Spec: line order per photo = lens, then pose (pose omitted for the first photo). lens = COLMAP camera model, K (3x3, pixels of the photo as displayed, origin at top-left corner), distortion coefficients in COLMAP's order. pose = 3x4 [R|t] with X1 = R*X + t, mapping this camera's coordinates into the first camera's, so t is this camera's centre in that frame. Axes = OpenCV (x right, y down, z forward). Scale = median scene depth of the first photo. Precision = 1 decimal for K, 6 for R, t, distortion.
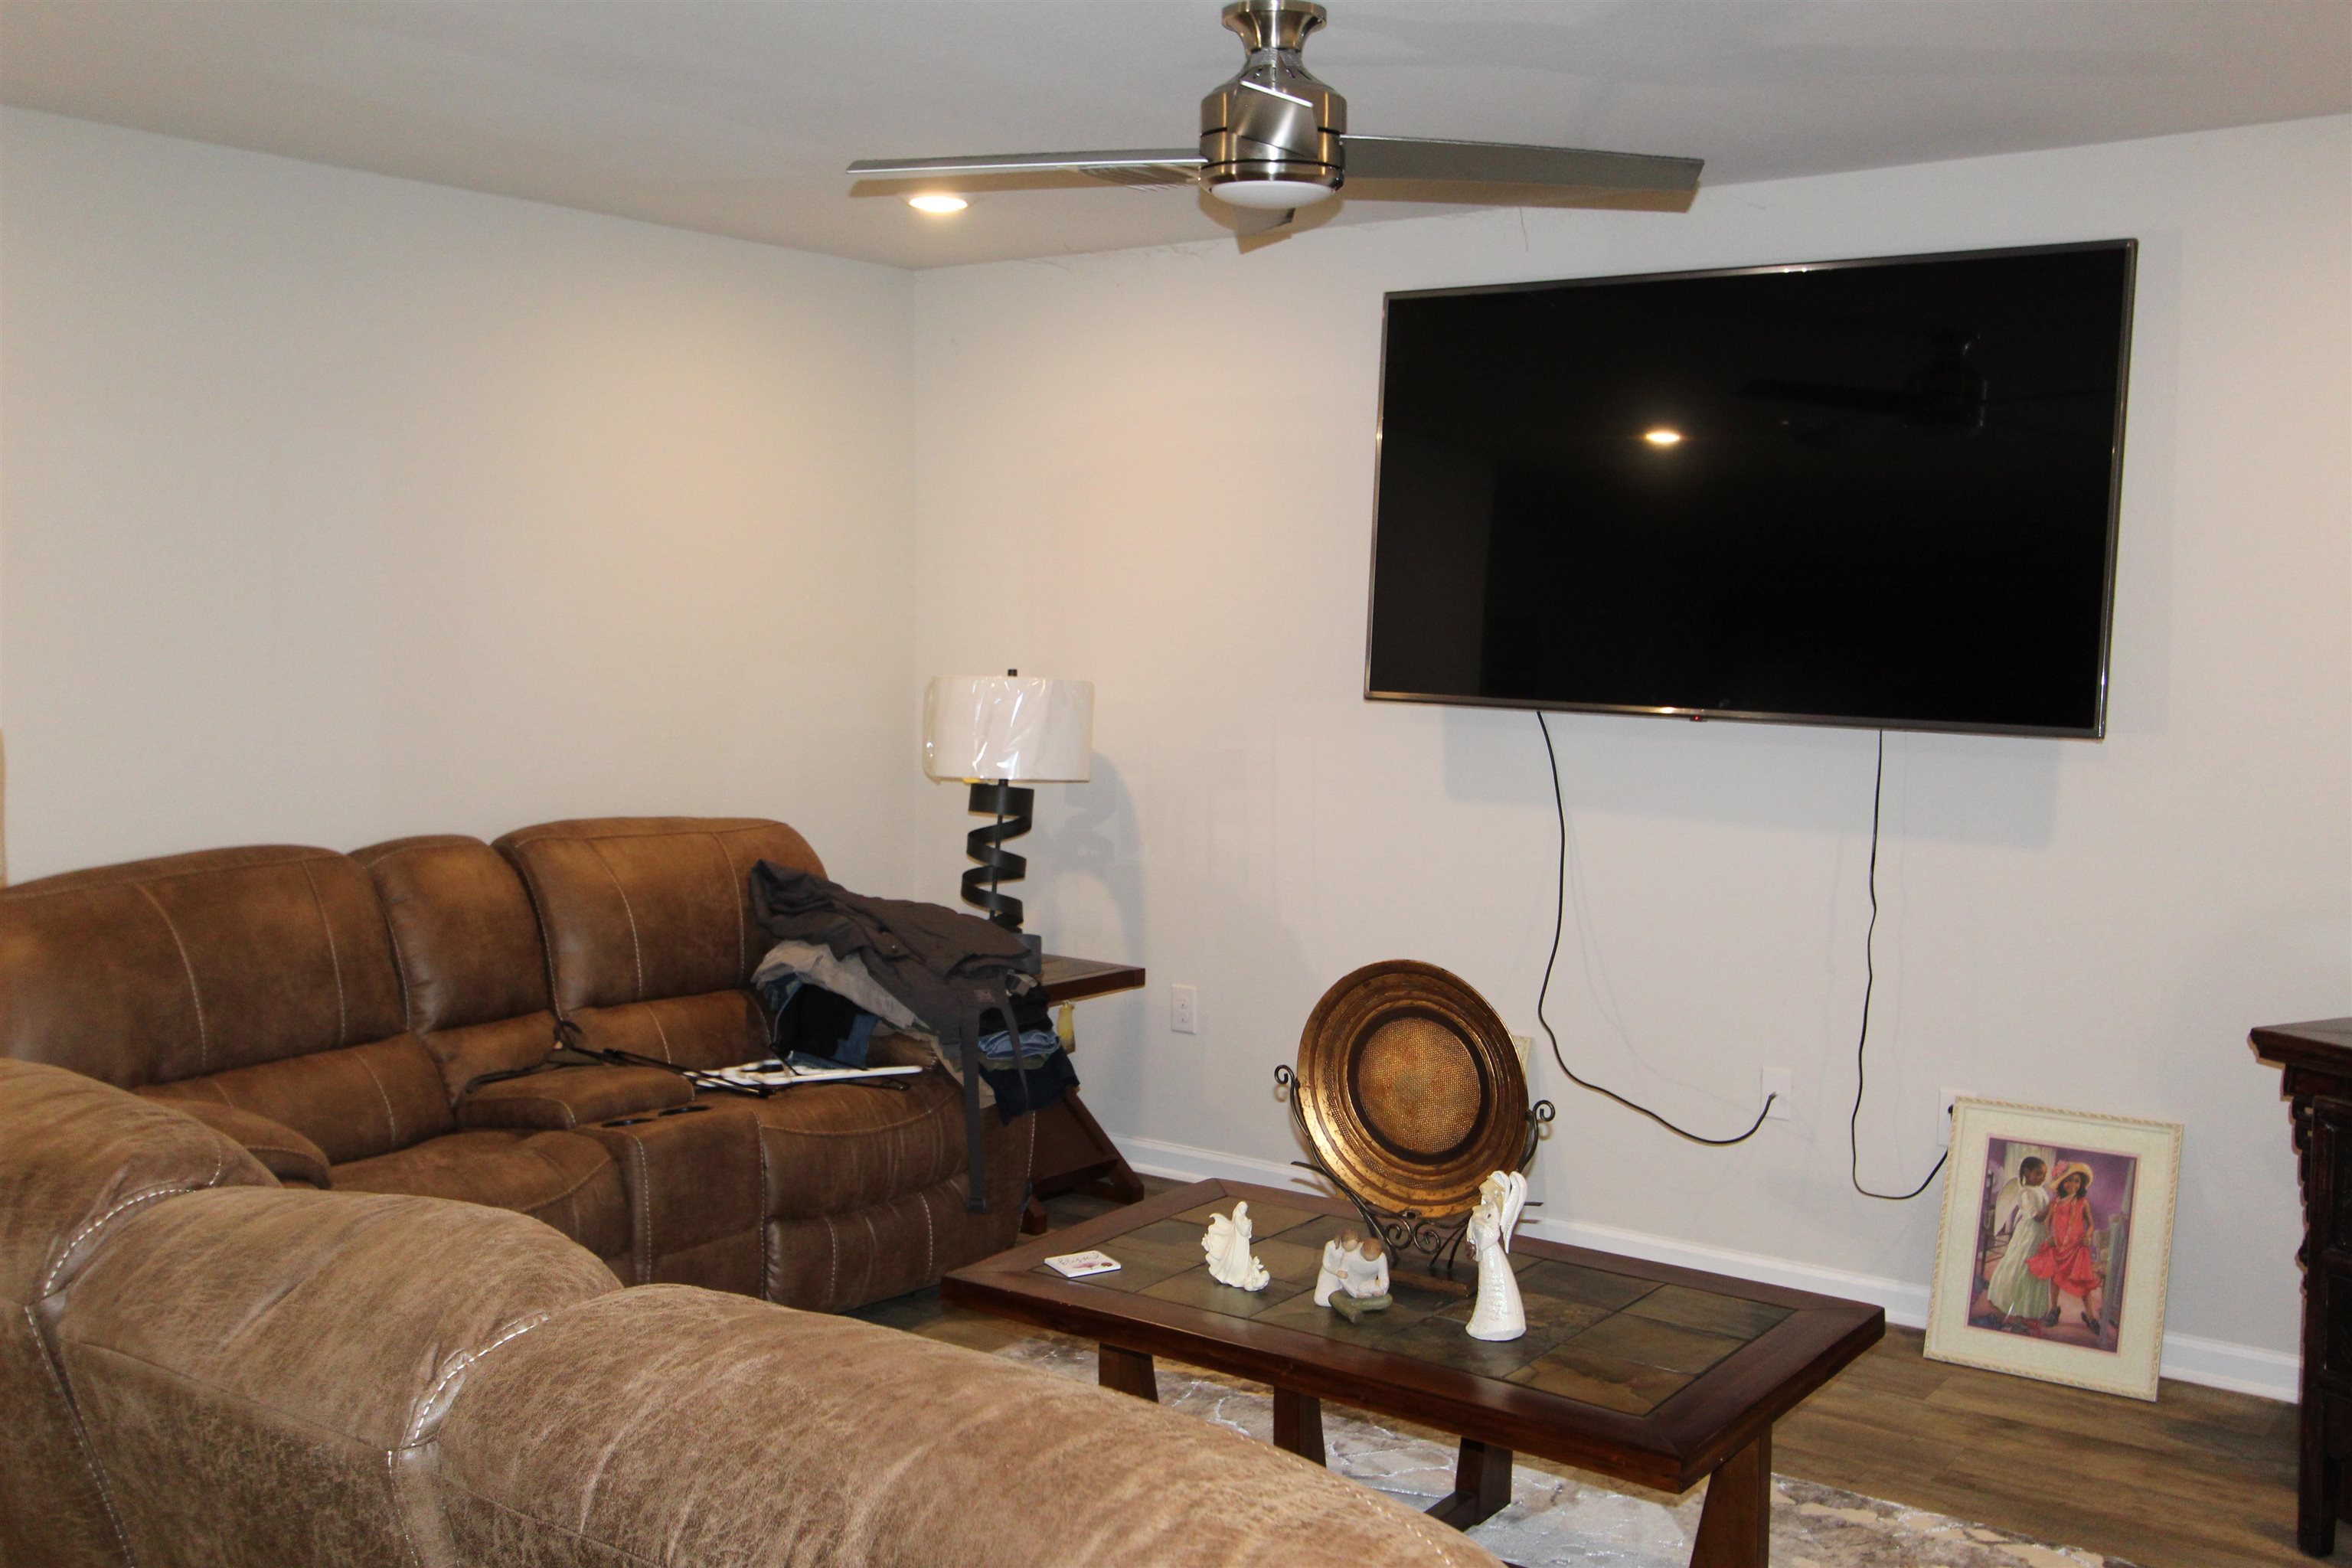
lens RADIAL K [[2240.6, 0, 1170.3], [0, 2240.6, 770.9], [0, 0, 1]] dist [-0.003041, 0.050469]
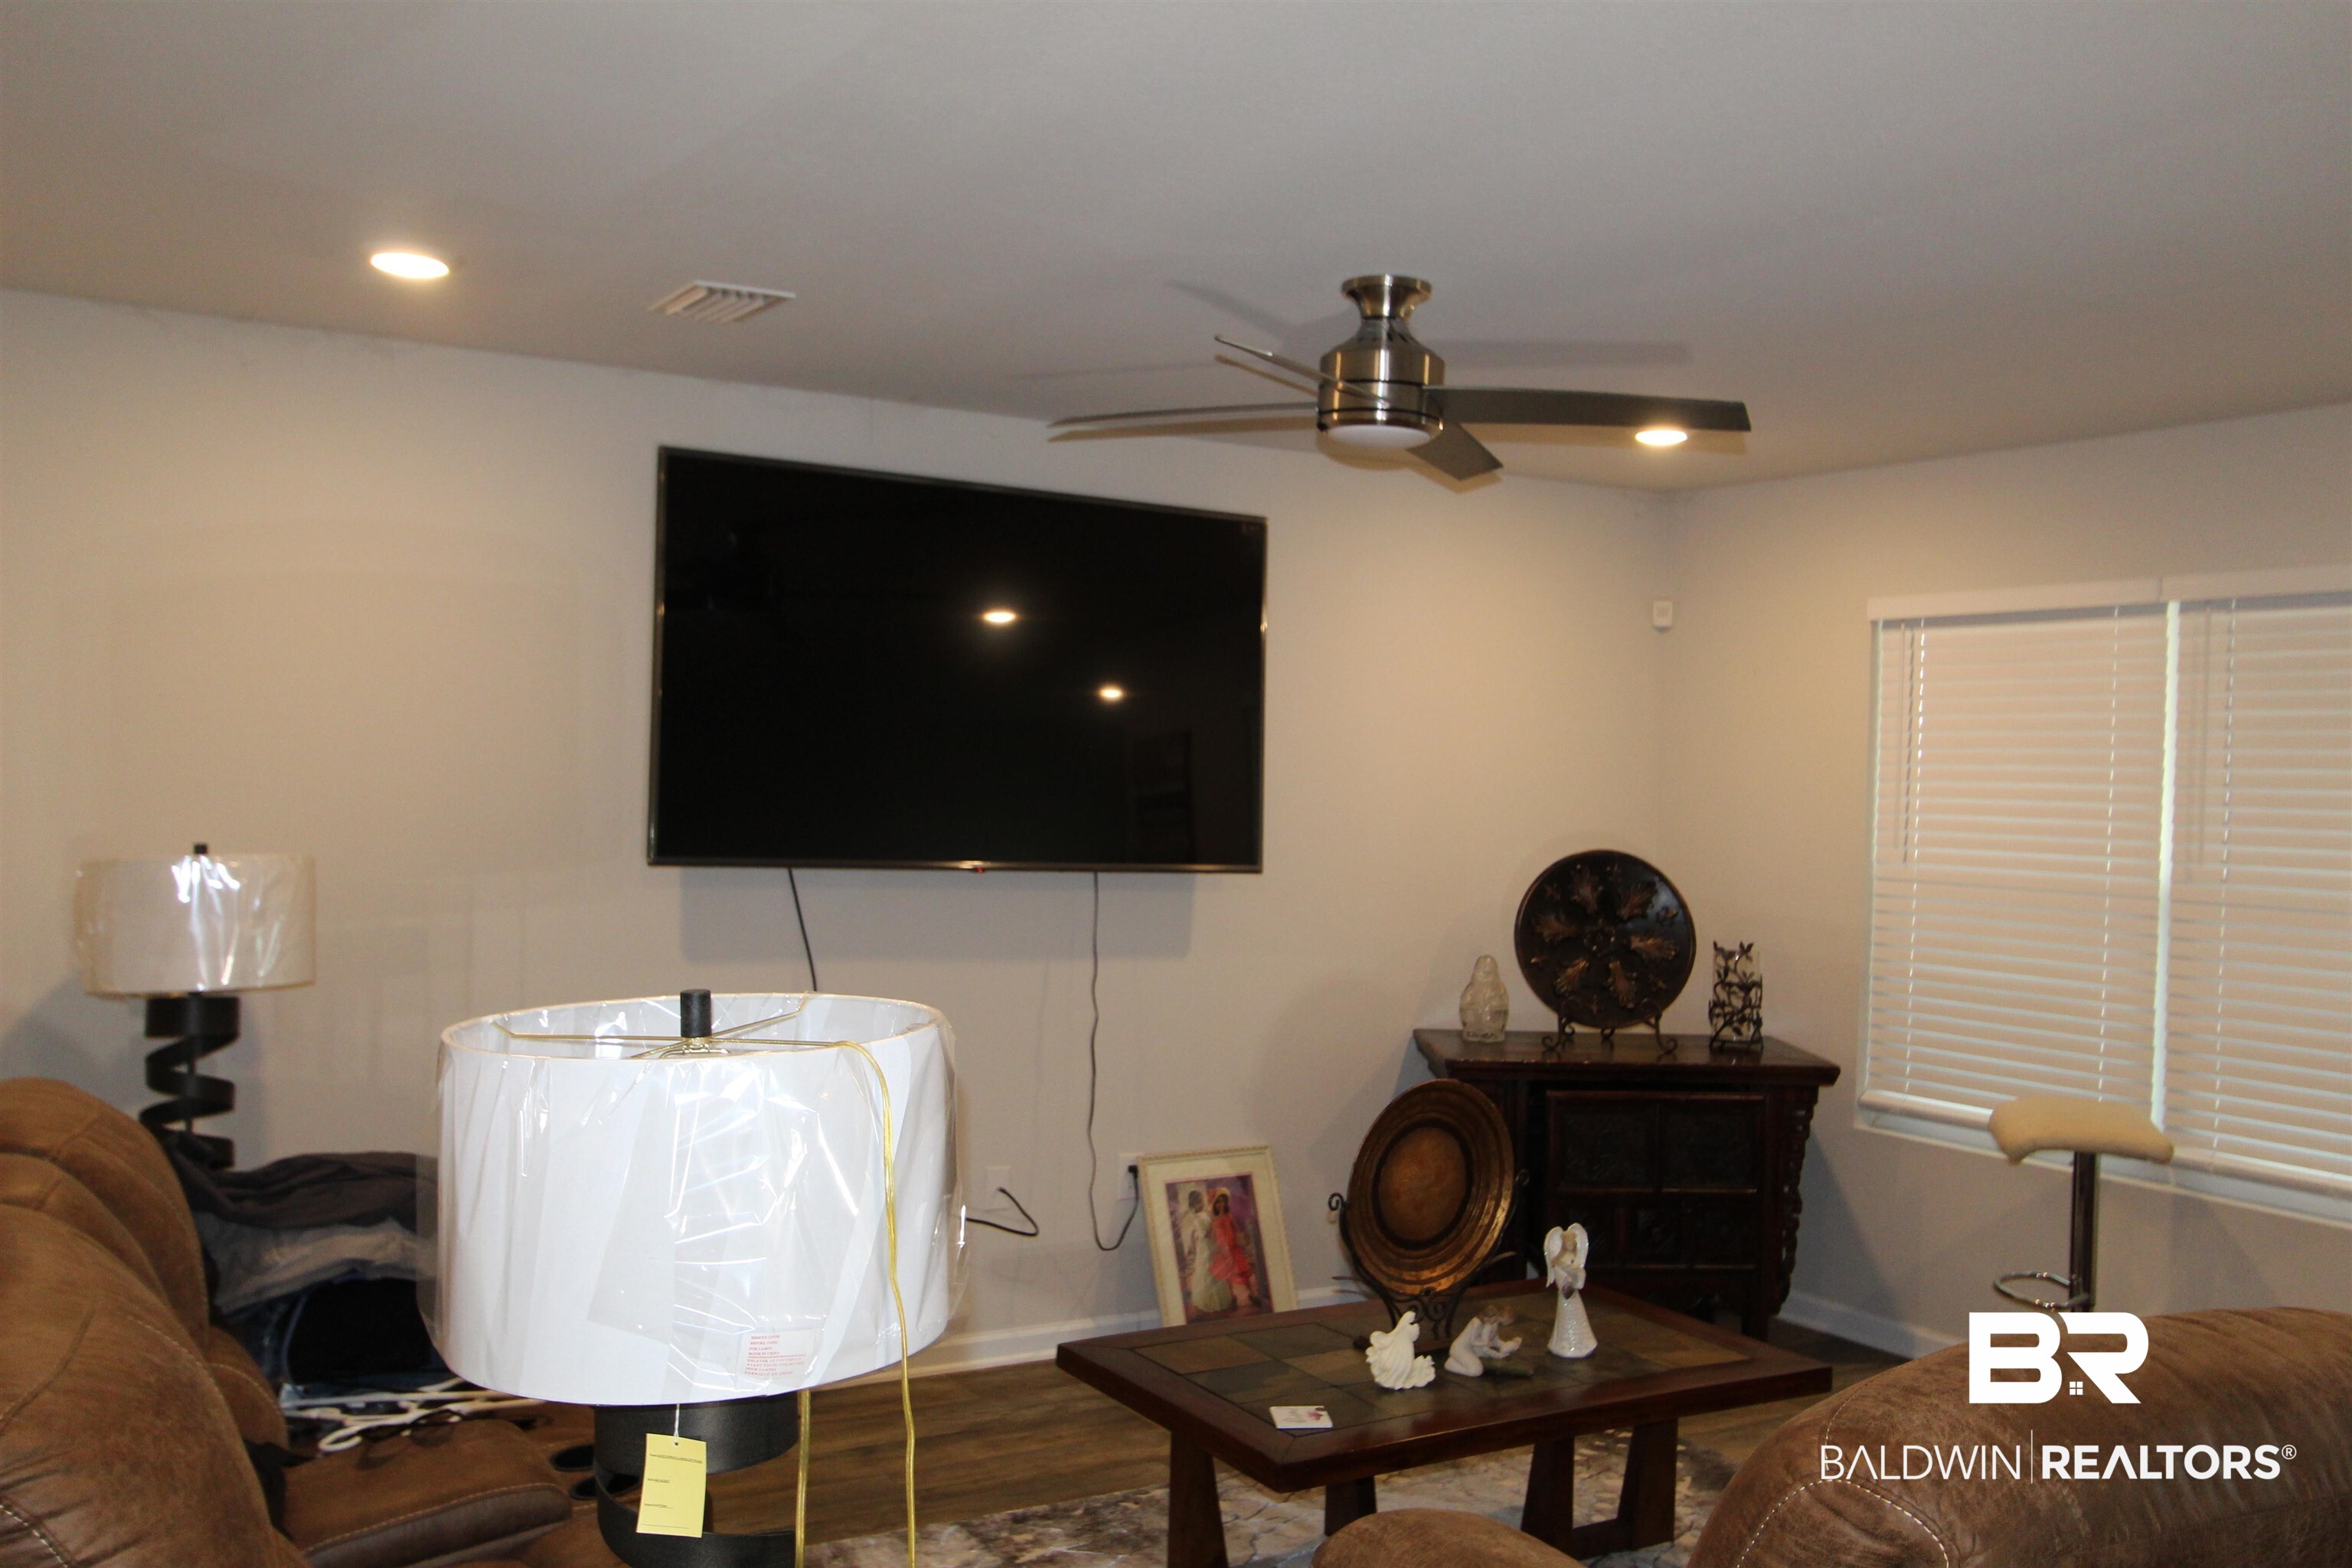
lens RADIAL K [[2098.6, 0, 1178.7], [0, 2098.6, 758.5], [0, 0, 1]] dist [0.066287, -0.582062]
pose [[0.375516, 0.006218, 0.926795, -0.768682], [0.045938, 0.998624, -0.025313, -0.051405], [-0.925677, 0.052081, 0.374714, 0.530425]]
